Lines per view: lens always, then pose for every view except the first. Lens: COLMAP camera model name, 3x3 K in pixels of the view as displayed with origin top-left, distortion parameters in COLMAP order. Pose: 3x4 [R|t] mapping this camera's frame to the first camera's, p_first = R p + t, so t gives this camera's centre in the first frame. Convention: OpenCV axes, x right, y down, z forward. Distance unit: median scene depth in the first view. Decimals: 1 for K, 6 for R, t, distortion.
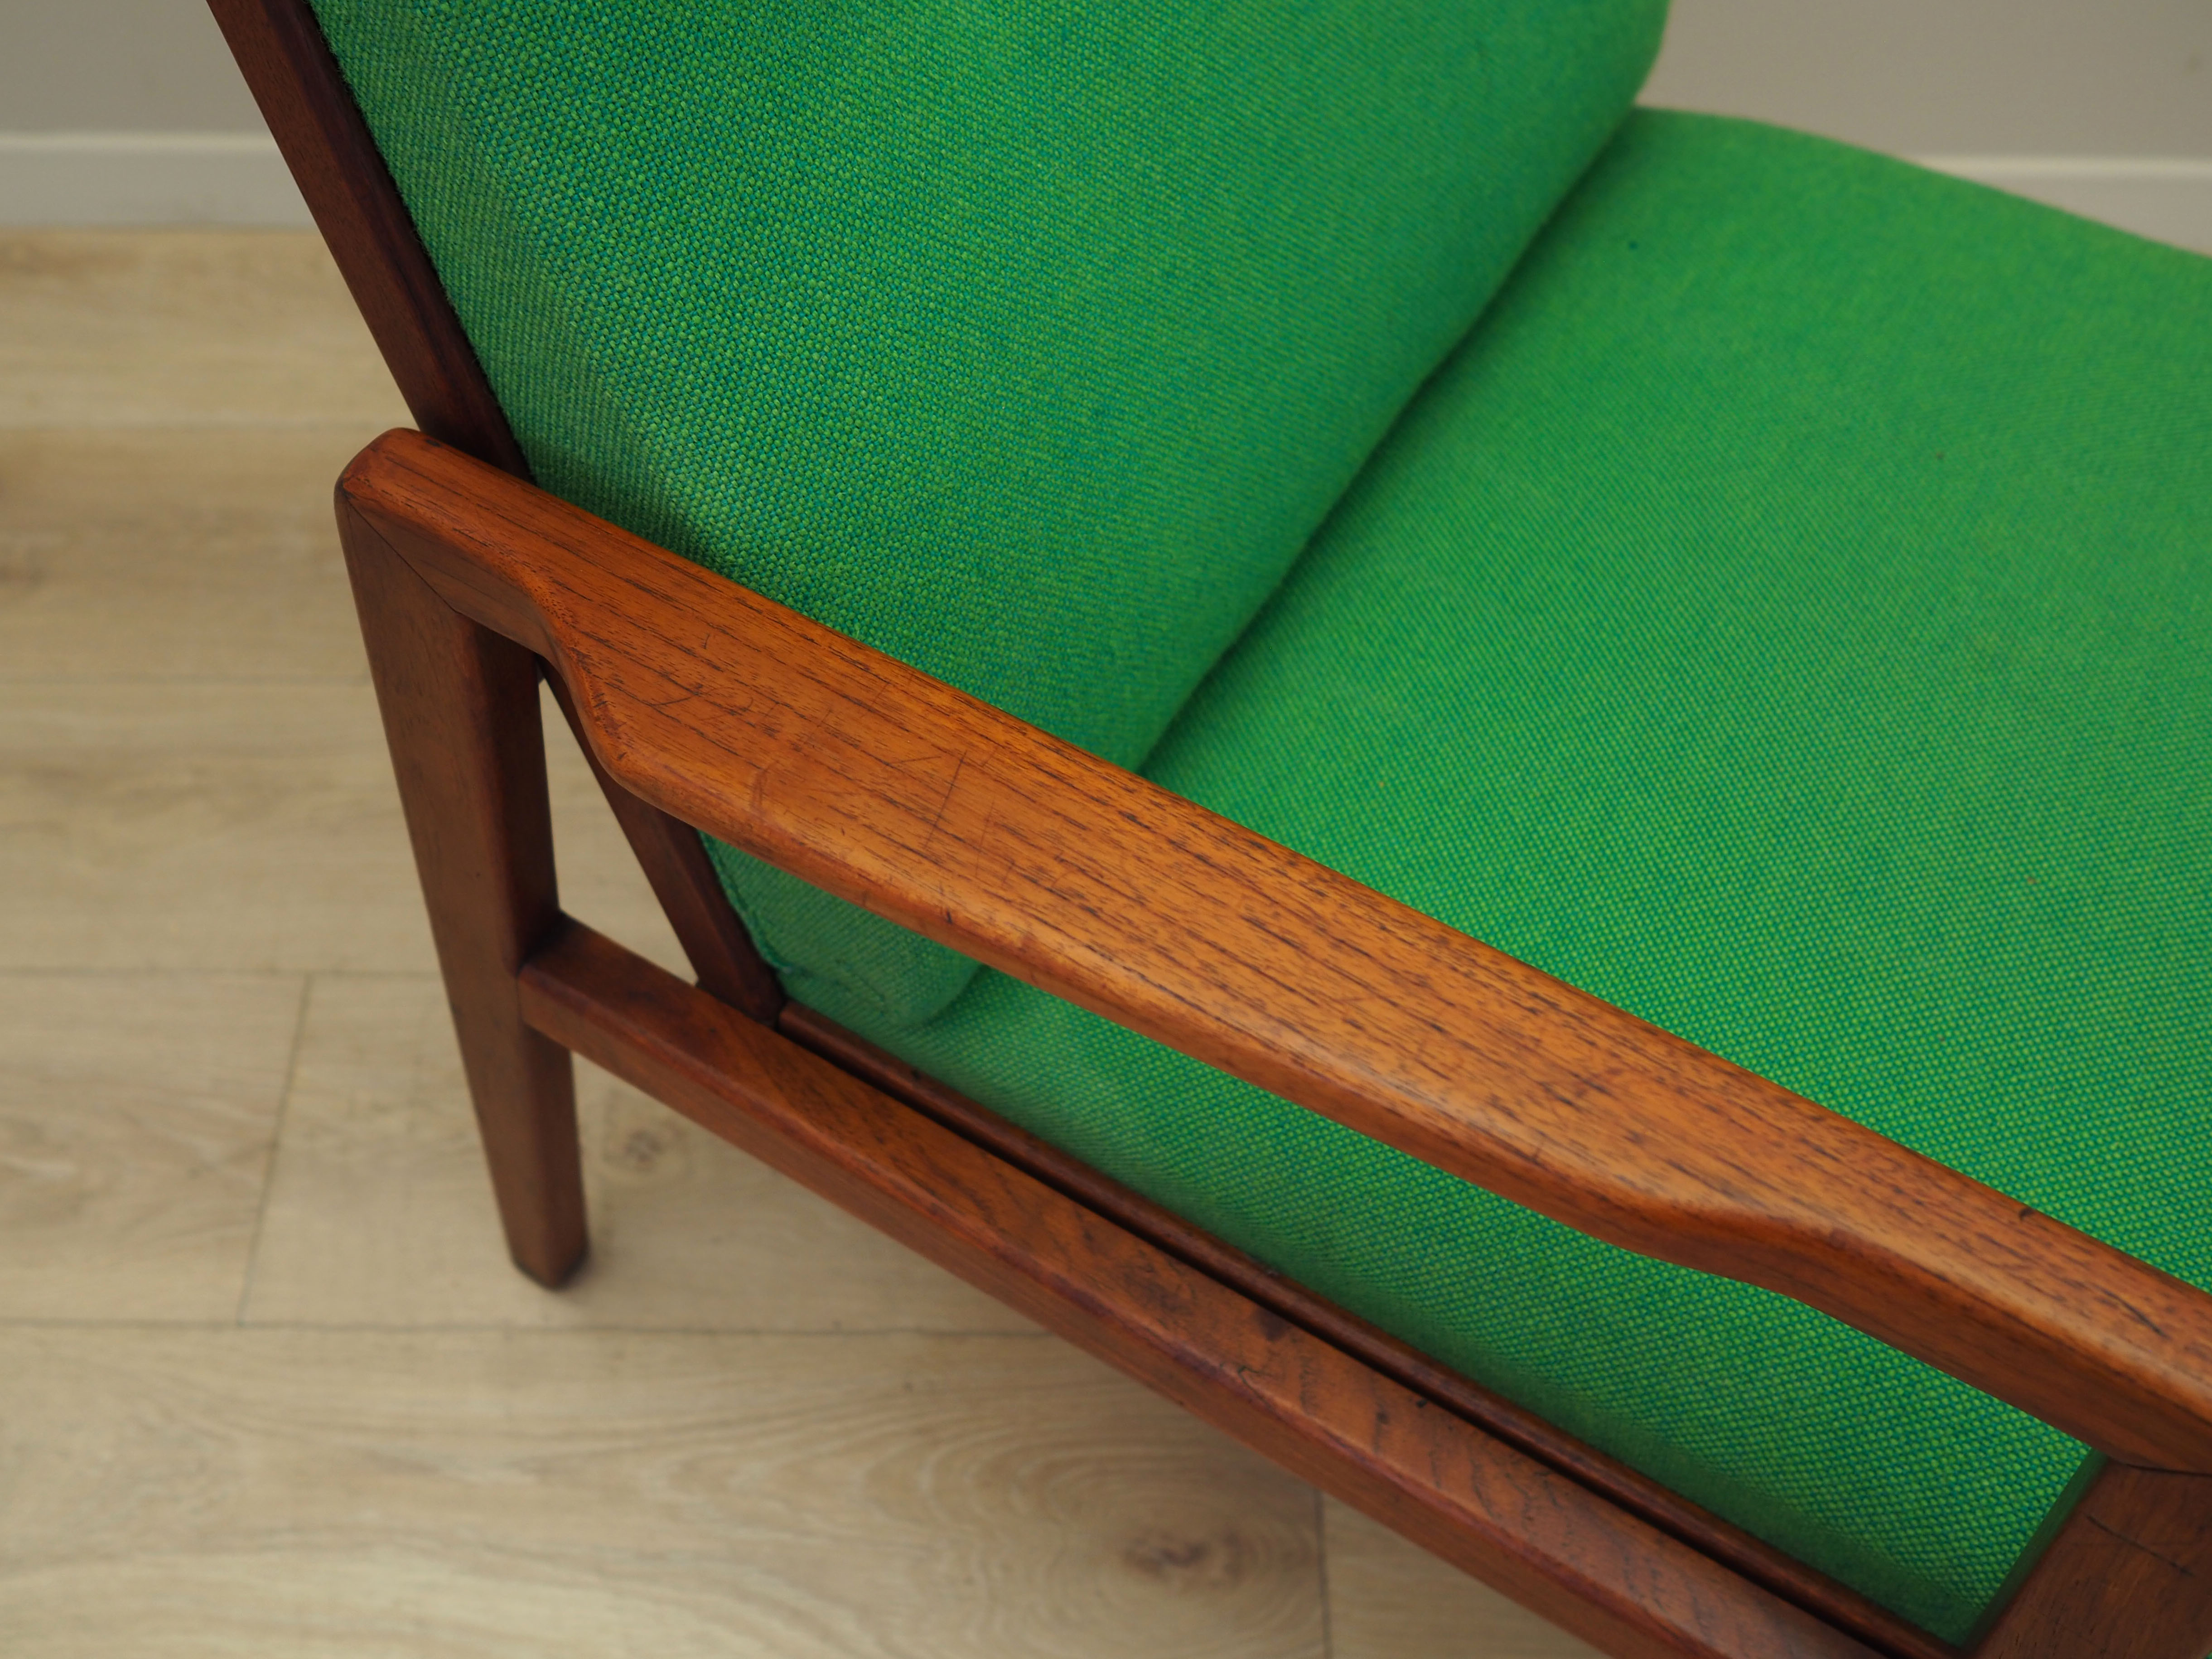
lens RADIAL K [[2230.5, 0, 1102.8], [0, 2230.5, 741.0], [0, 0, 1]] dist [-0.029710, 0.013421]
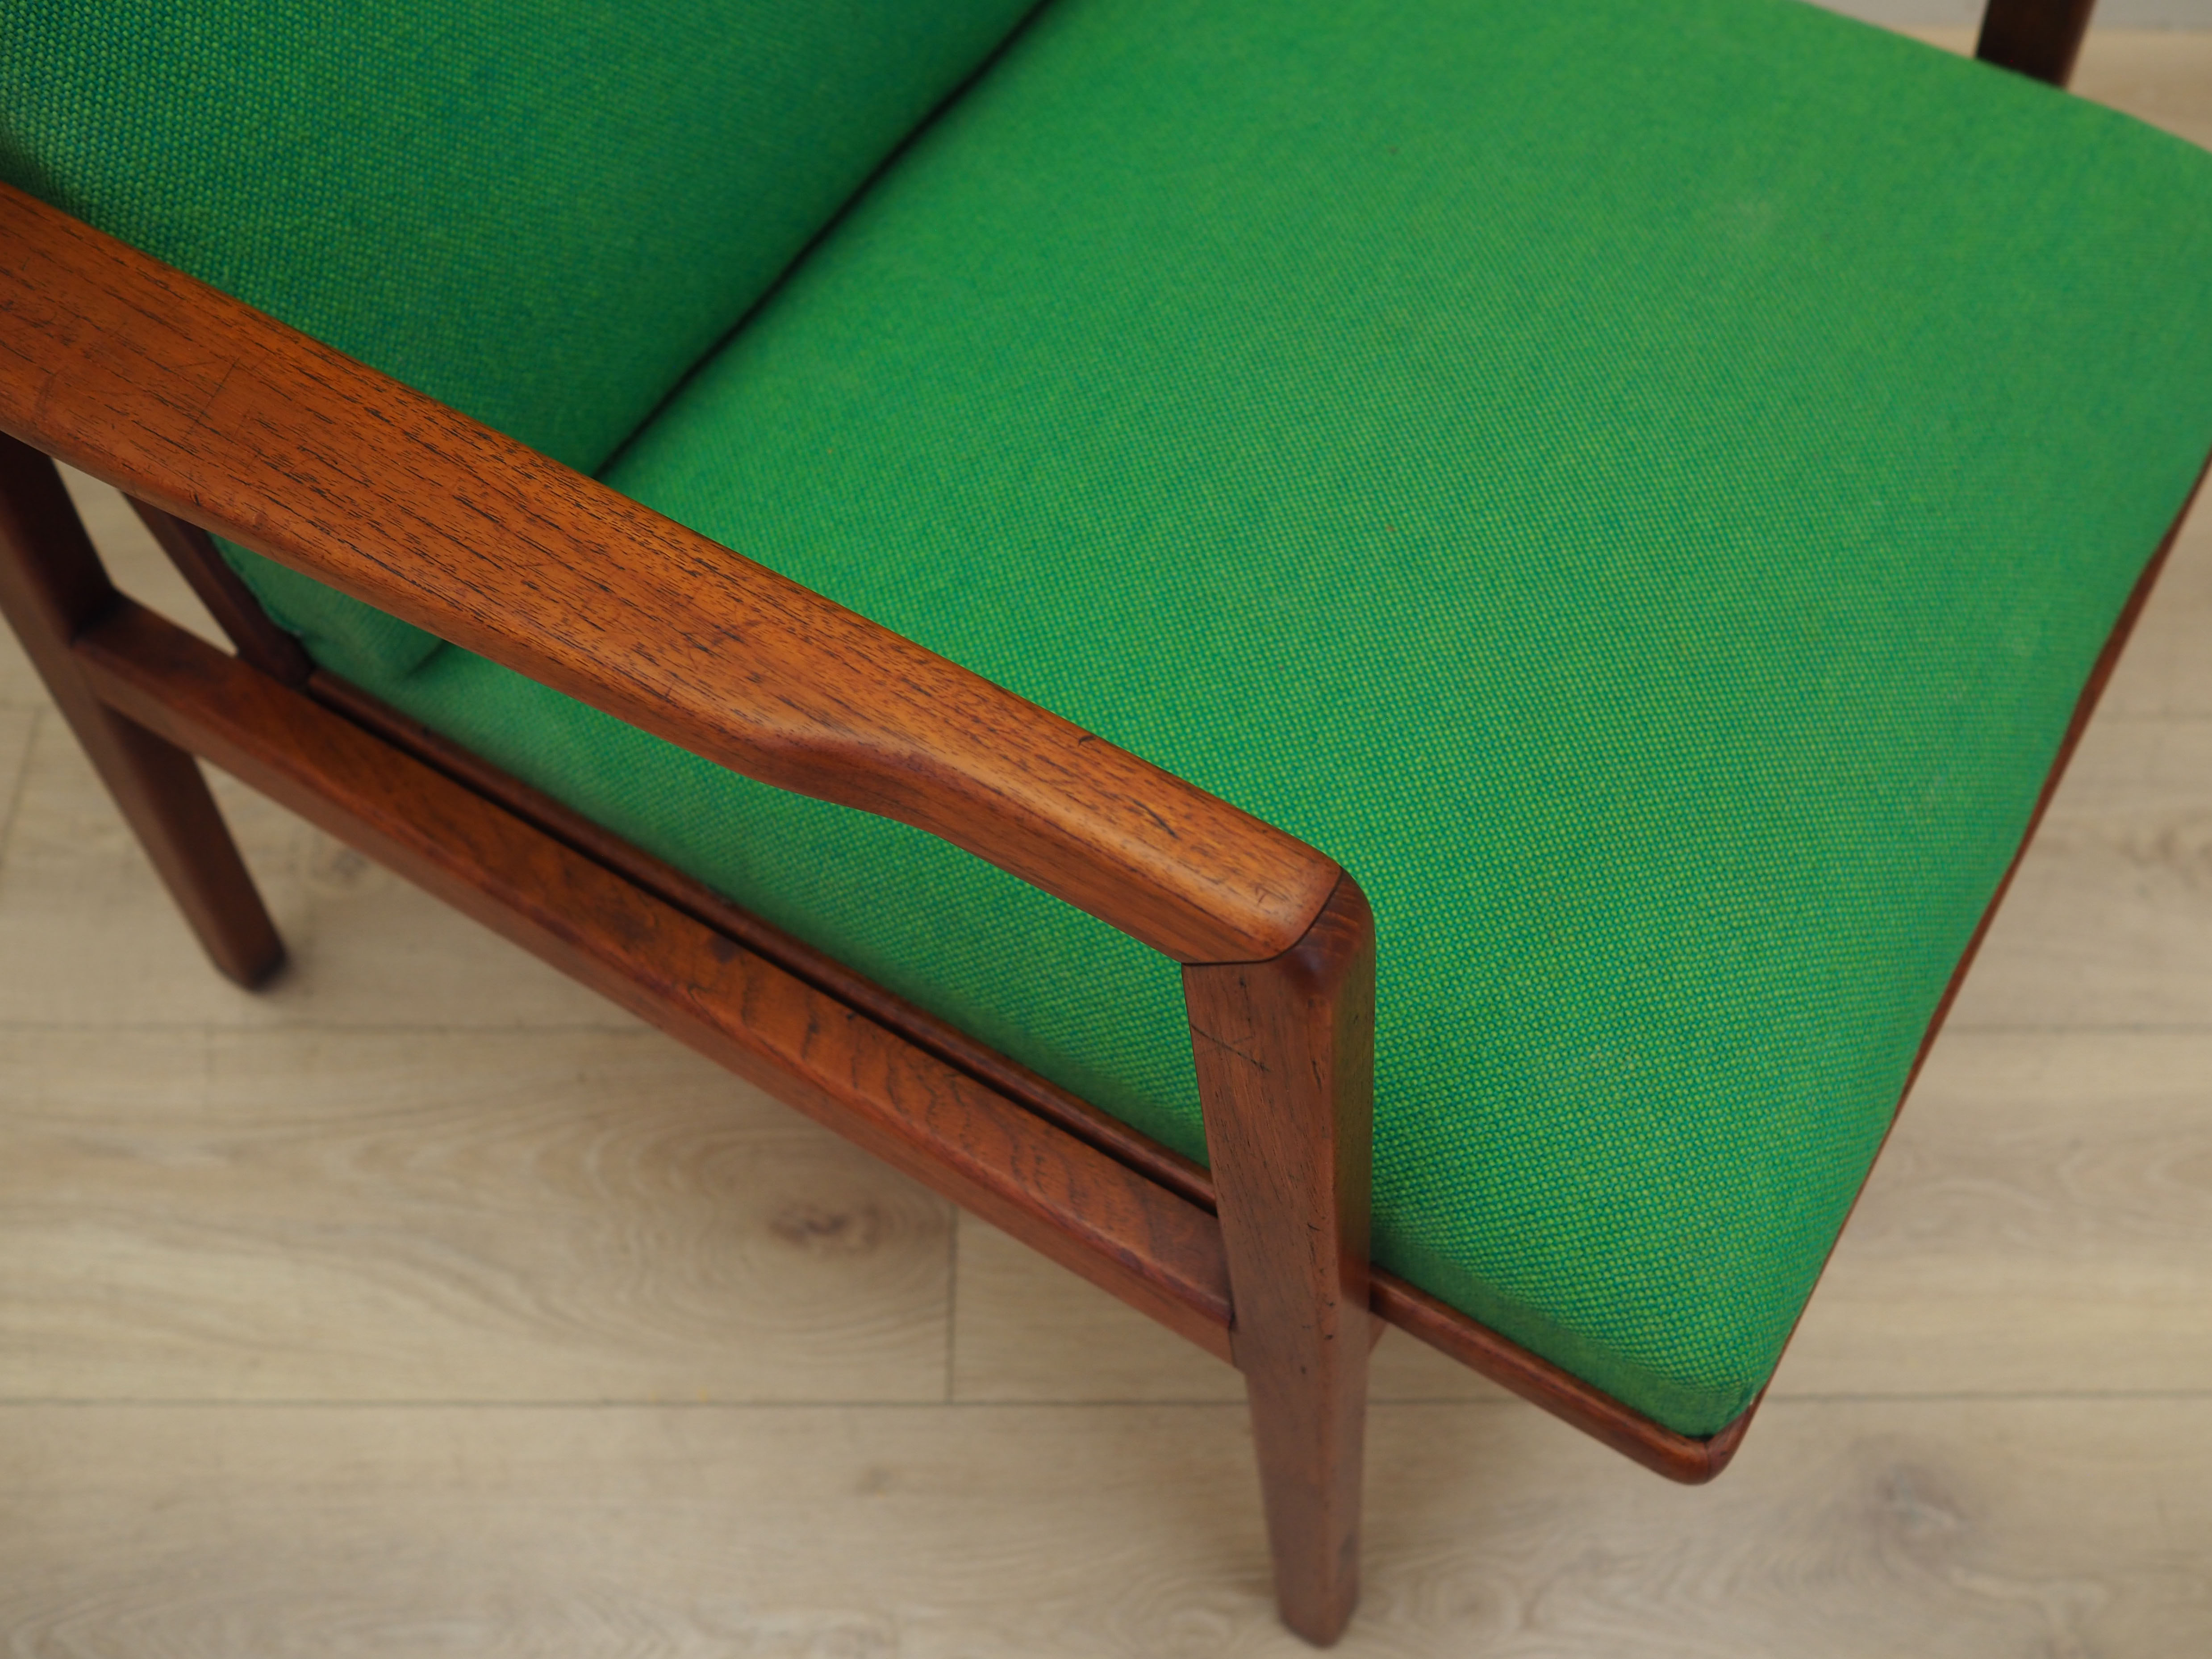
lens RADIAL K [[2186.5, 0, 1107.9], [0, 2186.5, 750.0], [0, 0, 1]] dist [-0.029229, 0.023788]
pose [[0.999807, -0.000854, 0.019611, 0.274305], [-0.000807, 0.996421, 0.084525, 0.084688], [-0.019613, -0.084525, 0.996228, -0.067327]]
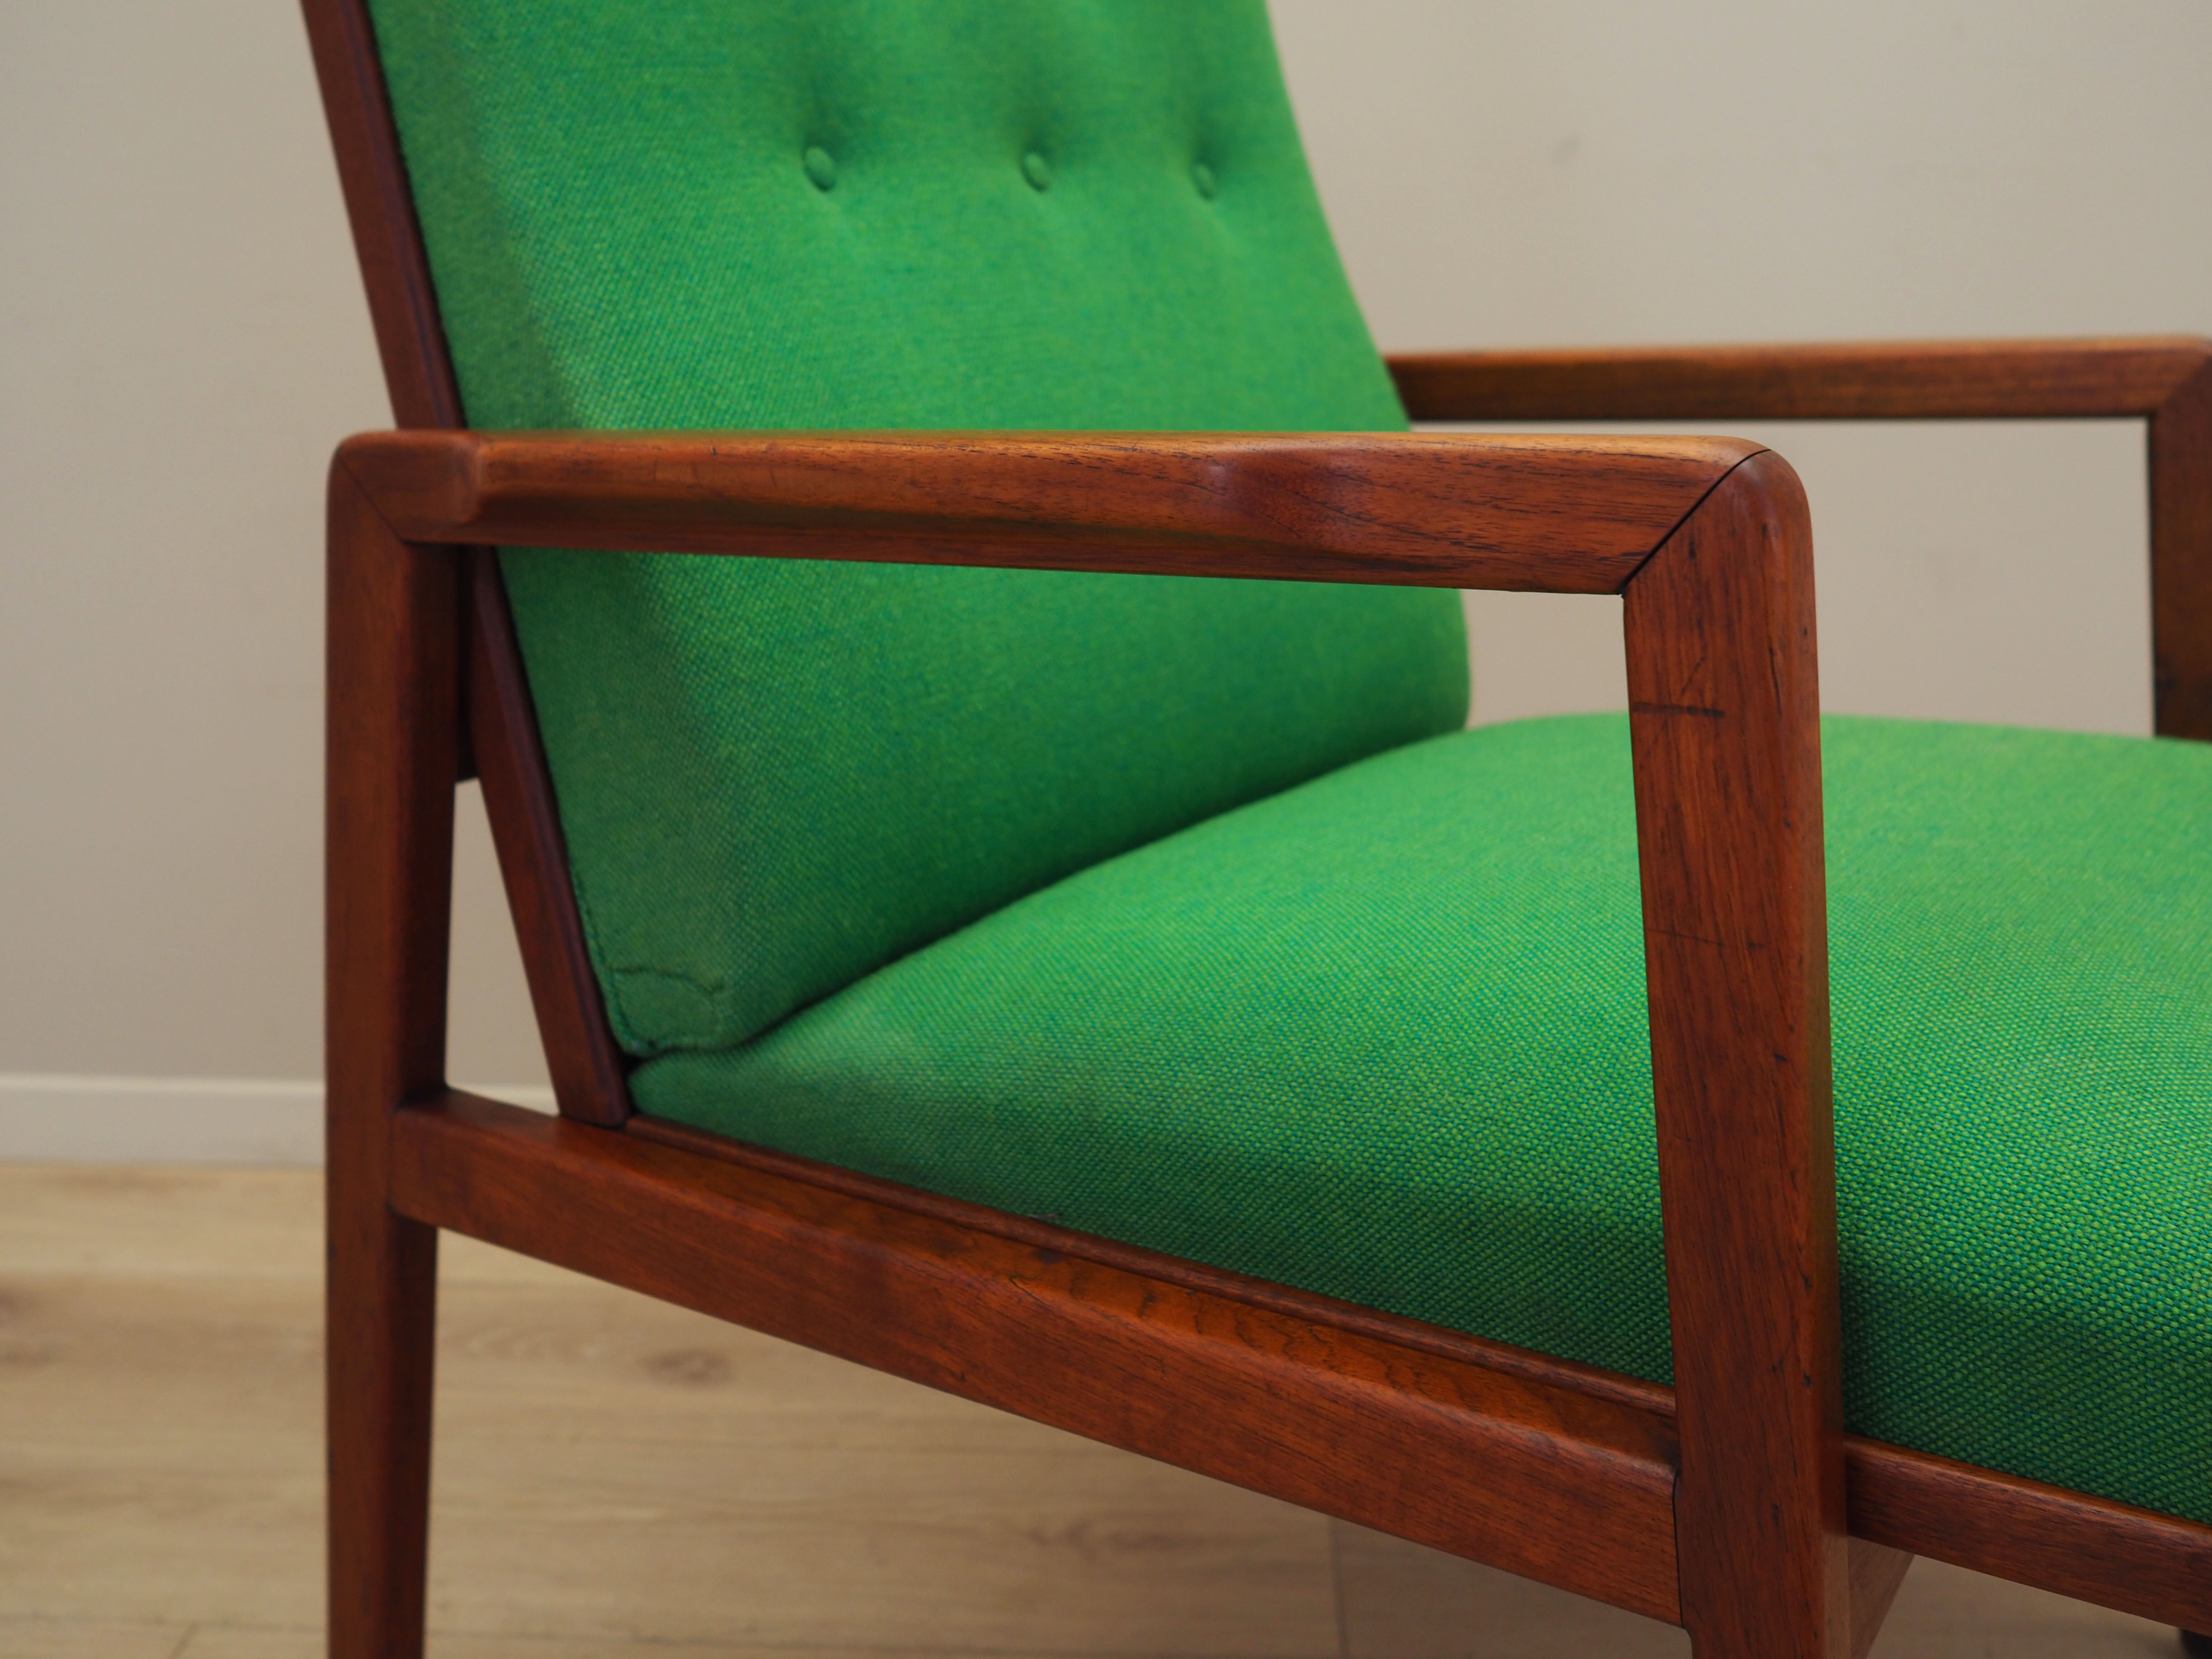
lens RADIAL K [[2186.3, 0, 1107.9], [0, 2186.3, 750.1], [0, 0, 1]] dist [-0.029229, 0.023788]
pose [[0.998743, -0.011019, -0.048896, 0.172391], [-0.022114, 0.778585, -0.627149, 0.791231], [0.044980, 0.627442, 0.777363, 0.111297]]
